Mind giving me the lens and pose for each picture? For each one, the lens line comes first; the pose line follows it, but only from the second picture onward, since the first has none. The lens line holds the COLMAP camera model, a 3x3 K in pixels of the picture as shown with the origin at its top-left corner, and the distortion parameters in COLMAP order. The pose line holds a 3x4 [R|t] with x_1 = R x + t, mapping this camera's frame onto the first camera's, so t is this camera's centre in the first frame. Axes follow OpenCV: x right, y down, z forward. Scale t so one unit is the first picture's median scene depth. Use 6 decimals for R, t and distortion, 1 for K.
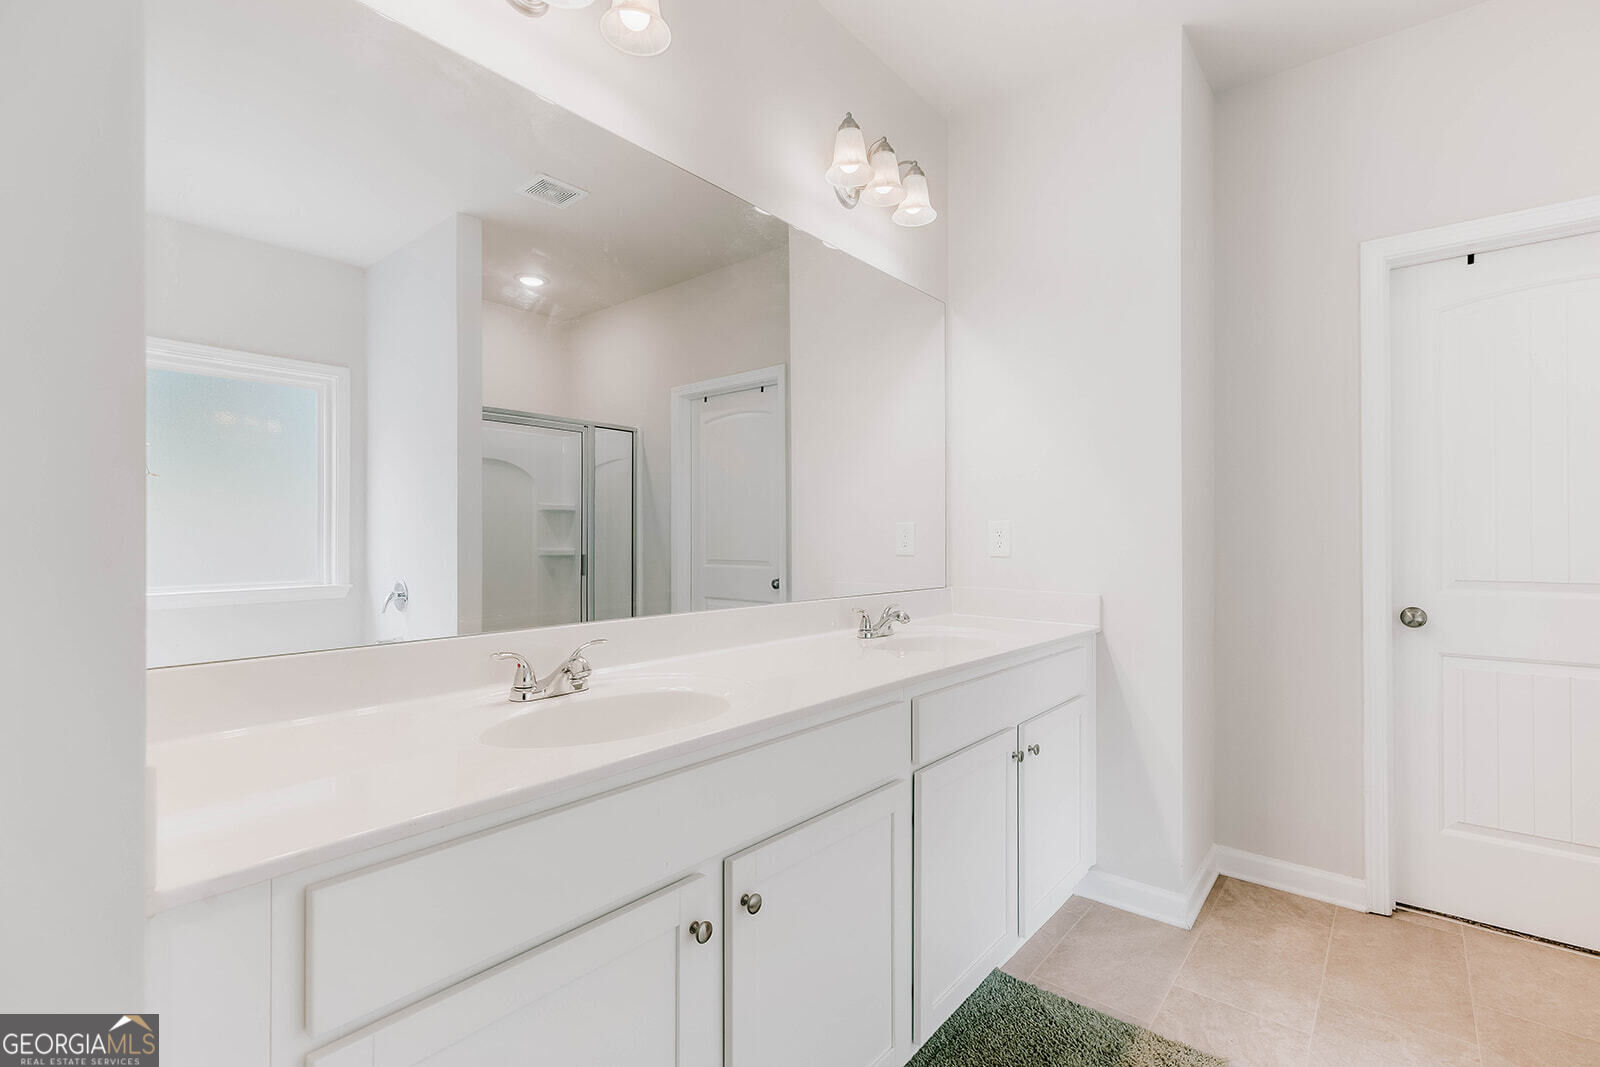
lens RADIAL K [[731.7, 0, 800.5], [0, 731.7, 532.6], [0, 0, 1]] dist [0.004746, 0.000576]
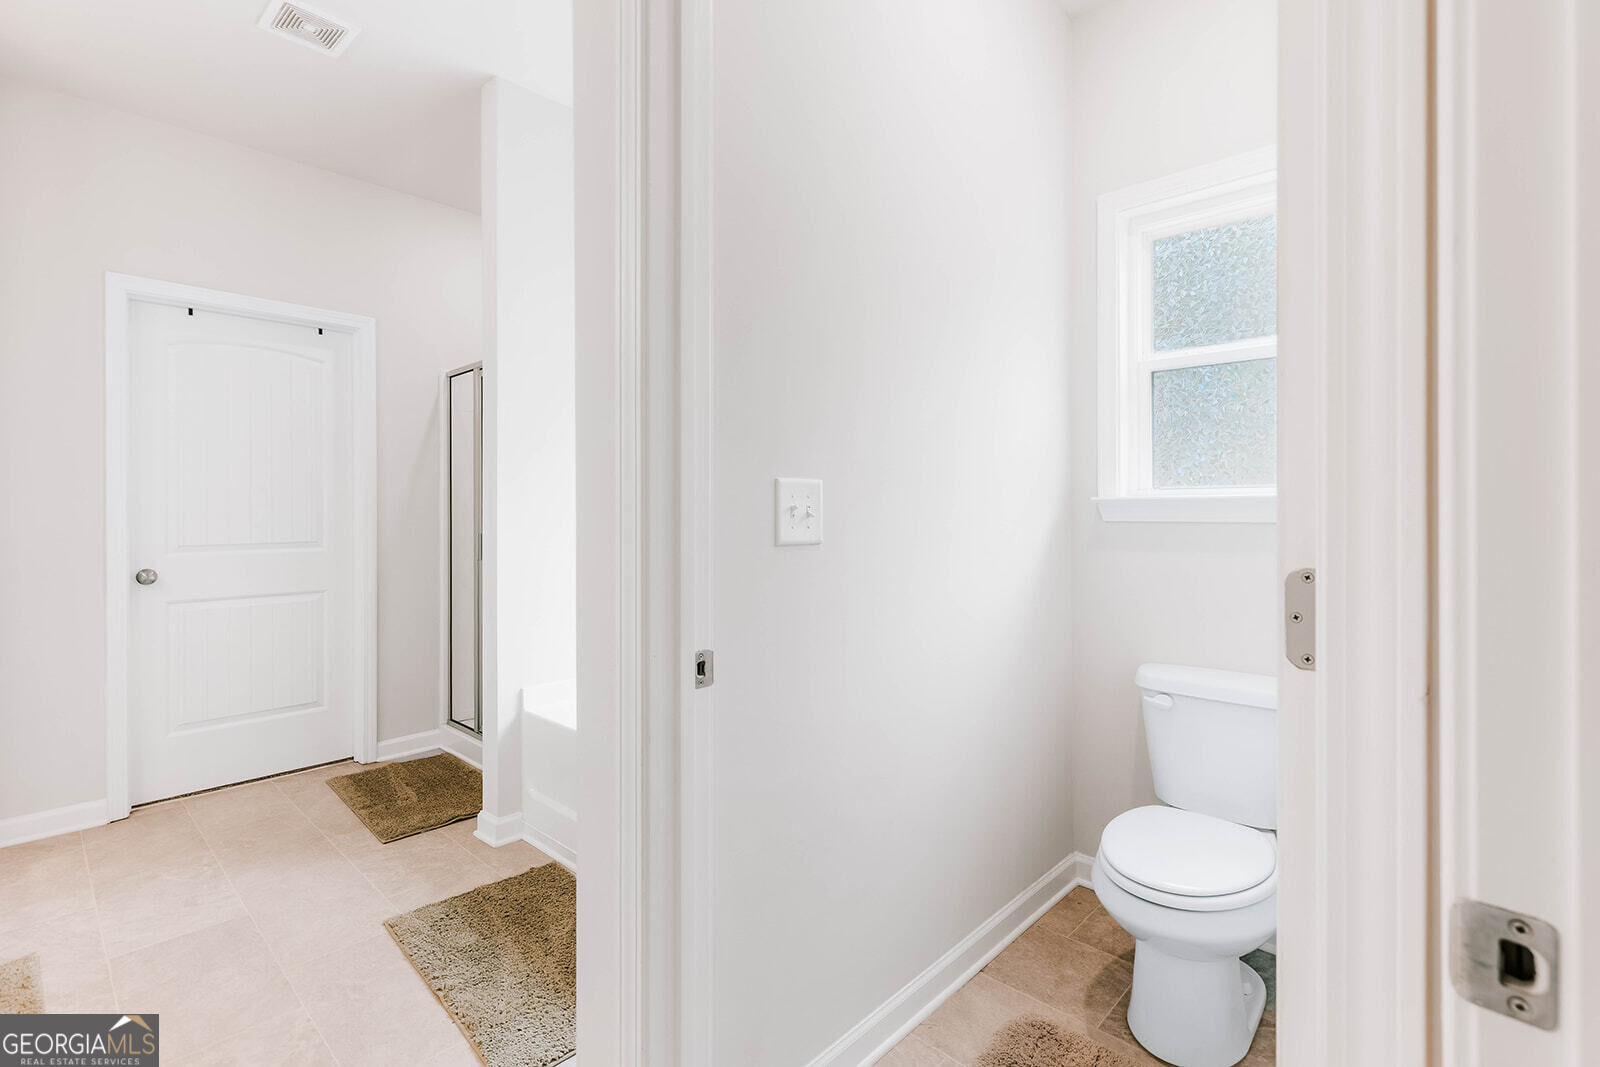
lens RADIAL K [[731.7, 0, 800.5], [0, 731.7, 520.3], [0, 0, 1]] dist [0.004746, 0.000576]
pose [[0.070855, -0.009535, 0.997441, -0.361252], [-0.007729, 0.999919, 0.010107, -0.004940], [-0.997457, -0.008425, 0.070775, -0.225473]]
